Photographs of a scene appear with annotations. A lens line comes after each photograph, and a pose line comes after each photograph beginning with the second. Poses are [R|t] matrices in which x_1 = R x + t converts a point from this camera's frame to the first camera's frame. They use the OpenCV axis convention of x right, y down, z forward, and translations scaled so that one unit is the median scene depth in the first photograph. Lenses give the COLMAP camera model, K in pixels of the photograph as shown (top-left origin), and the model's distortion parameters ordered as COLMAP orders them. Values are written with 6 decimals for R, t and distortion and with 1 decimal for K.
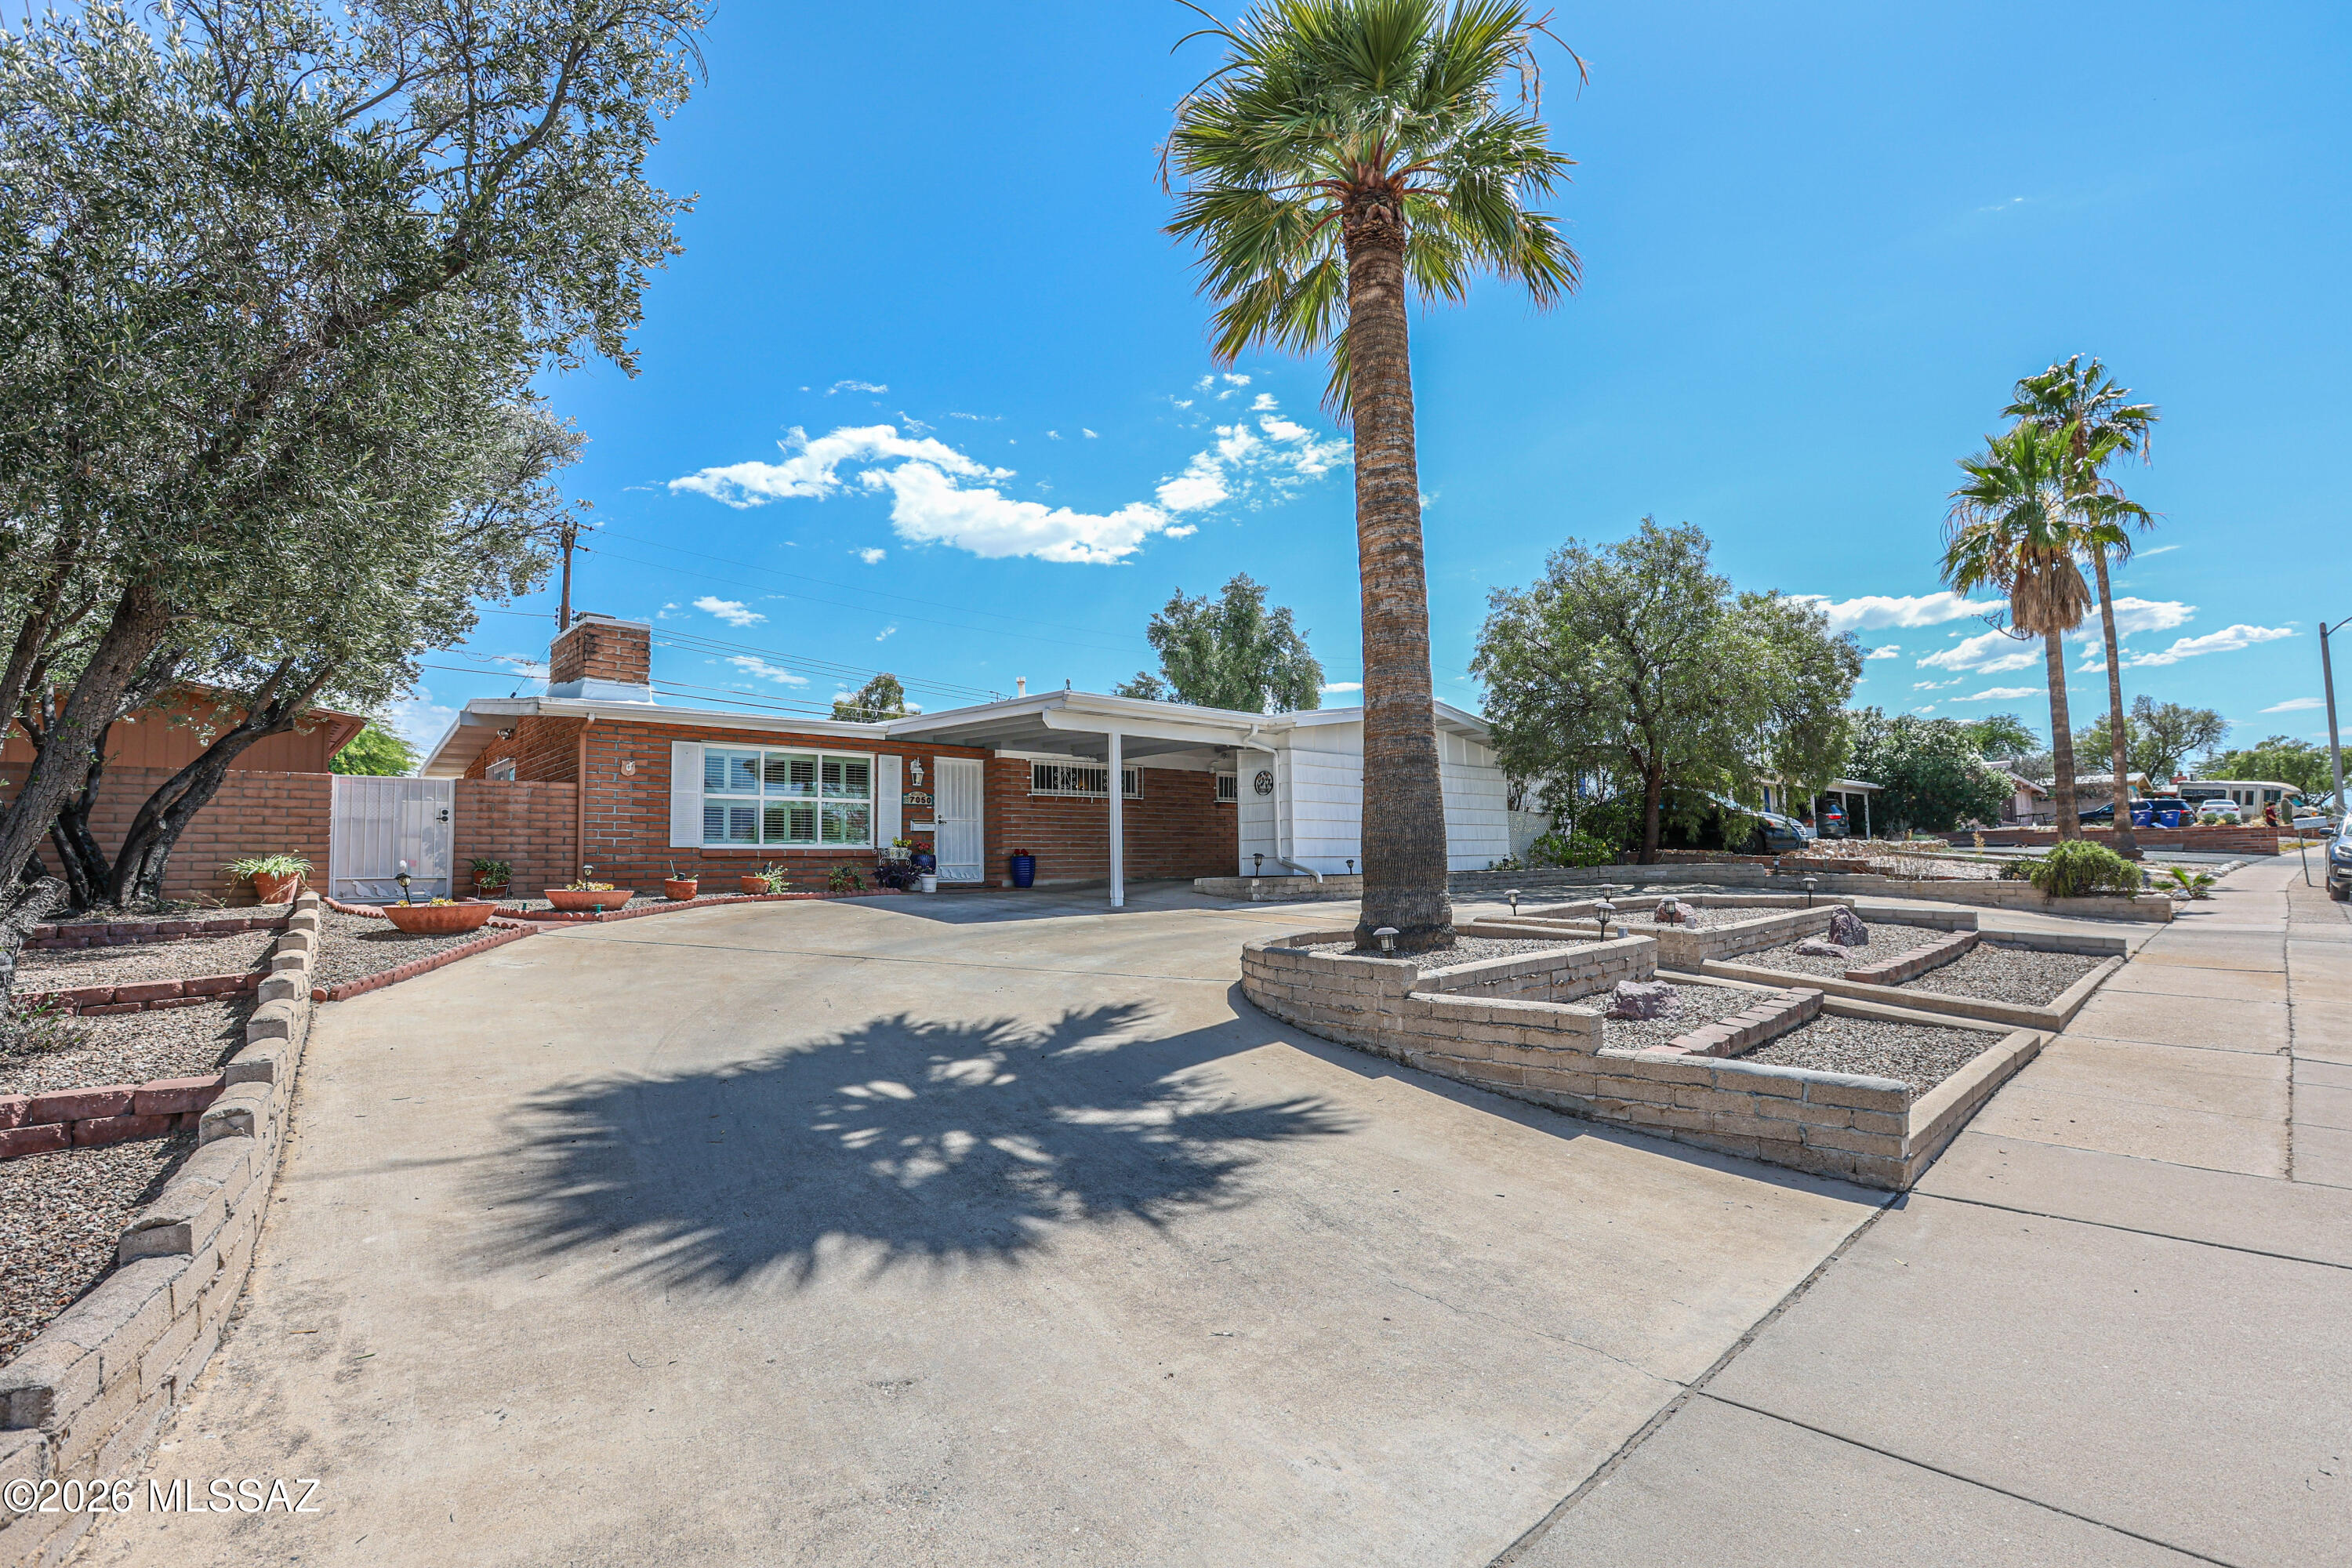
lens RADIAL K [[1097.9, 0, 1190.1], [0, 1097.9, 789.9], [0, 0, 1]] dist [-0.039228, 0.001090]
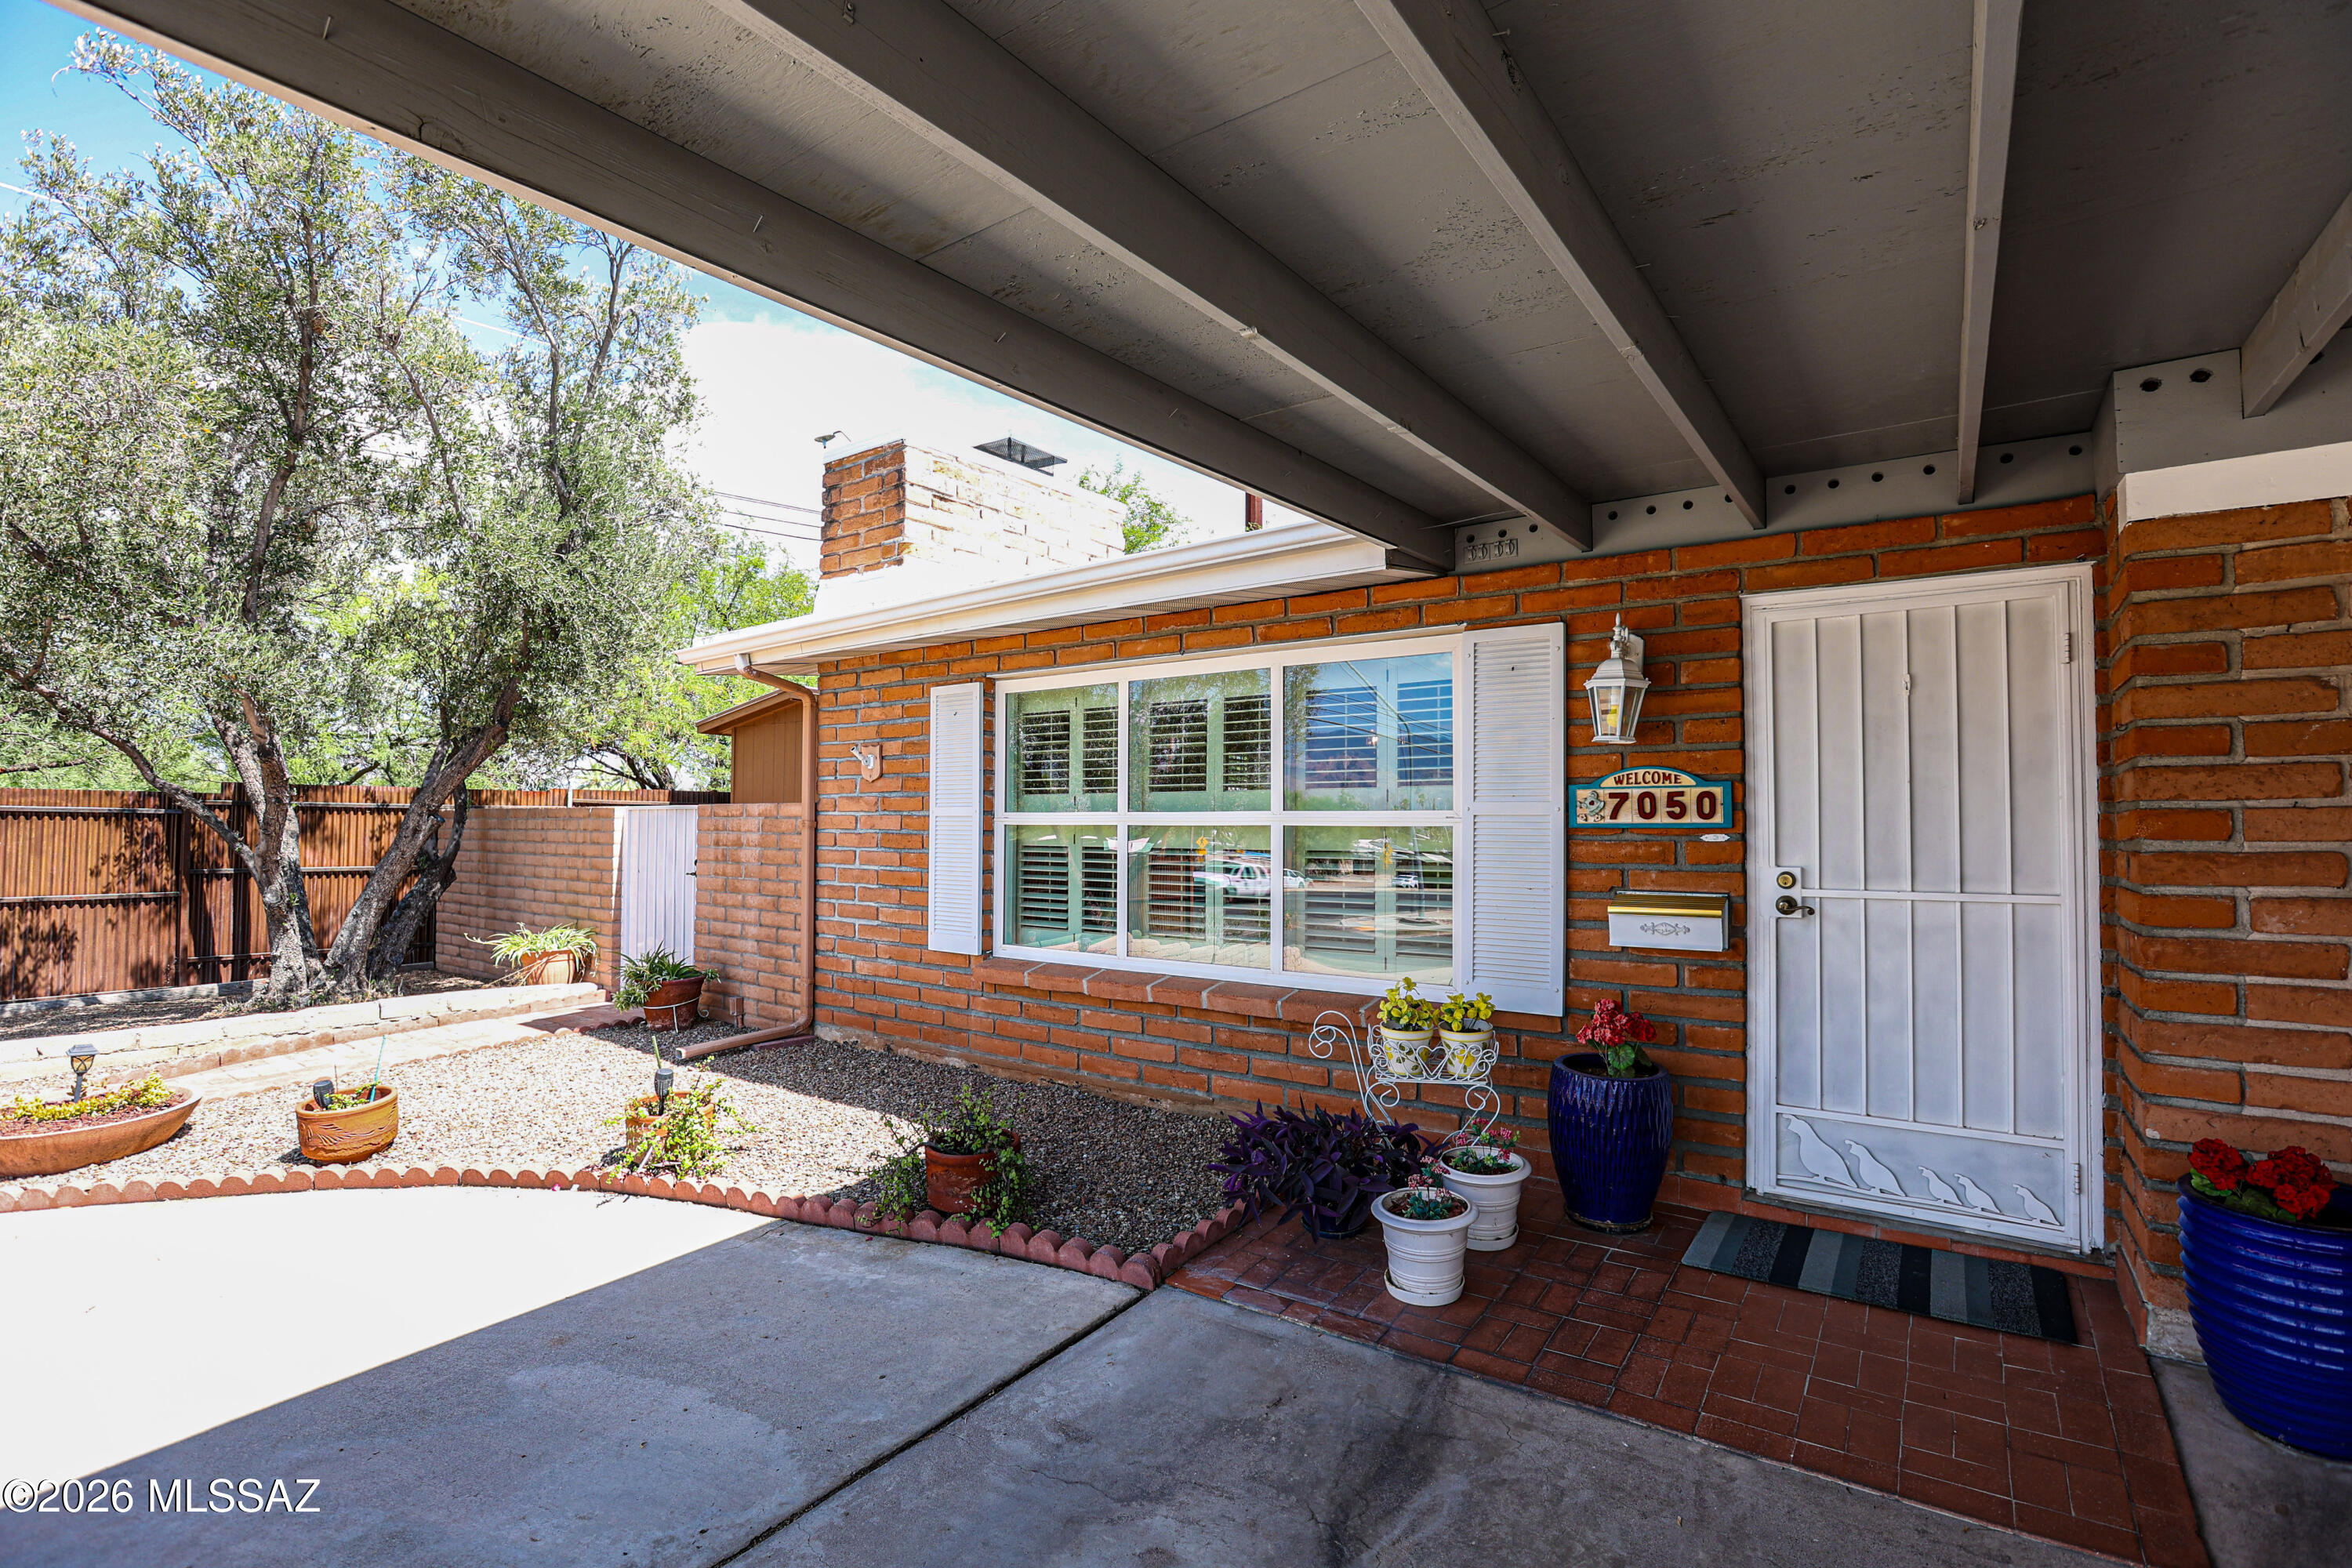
lens RADIAL K [[1097.9, 0, 1190.1], [0, 1097.9, 789.9], [0, 0, 1]] dist [-0.039228, 0.001090]
pose [[0.182812, -0.027281, -0.982769, -0.047599], [0.055153, 0.998325, -0.017453, 0.004689], [0.981600, -0.051012, 0.184010, 0.860841]]
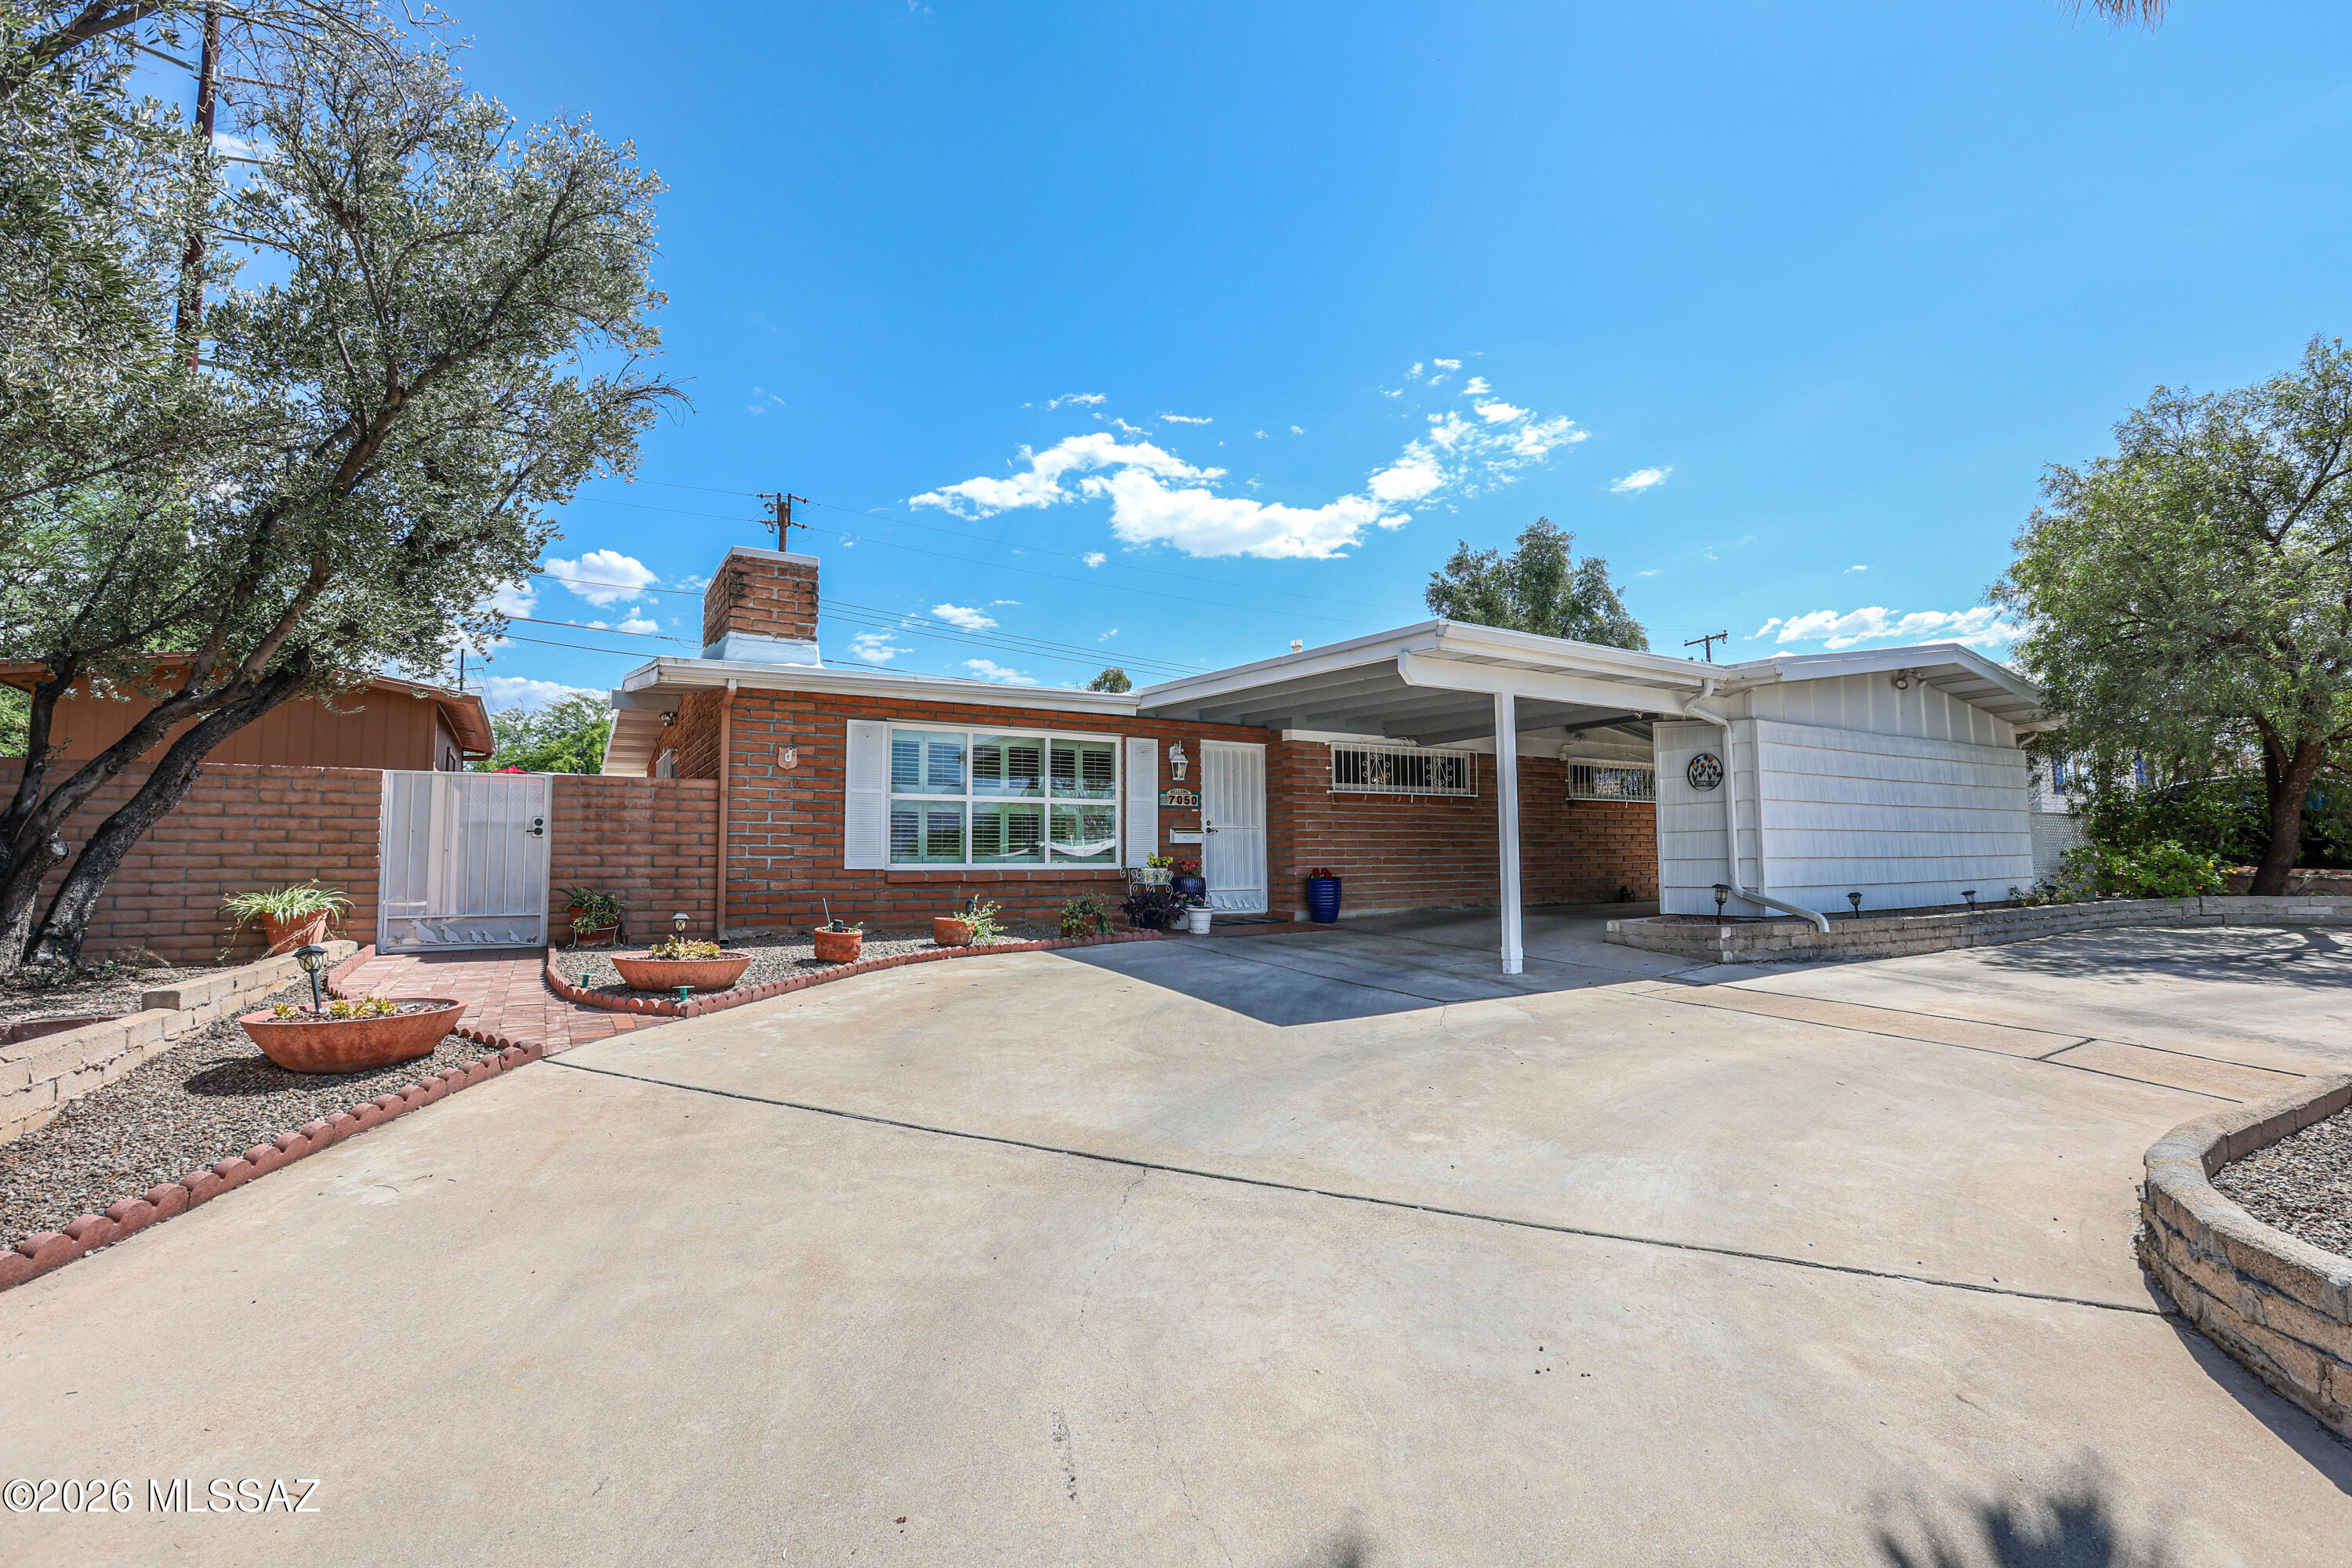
lens RADIAL K [[1079.8, 0, 1176.0], [0, 1079.8, 784.0], [0, 0, 1]] dist [-0.041930, 0.010870]
pose [[0.978663, -0.006464, -0.205369, -0.103789], [0.006522, 0.999979, -0.000393, -0.001027], [0.205367, -0.000955, 0.978685, 0.302752]]
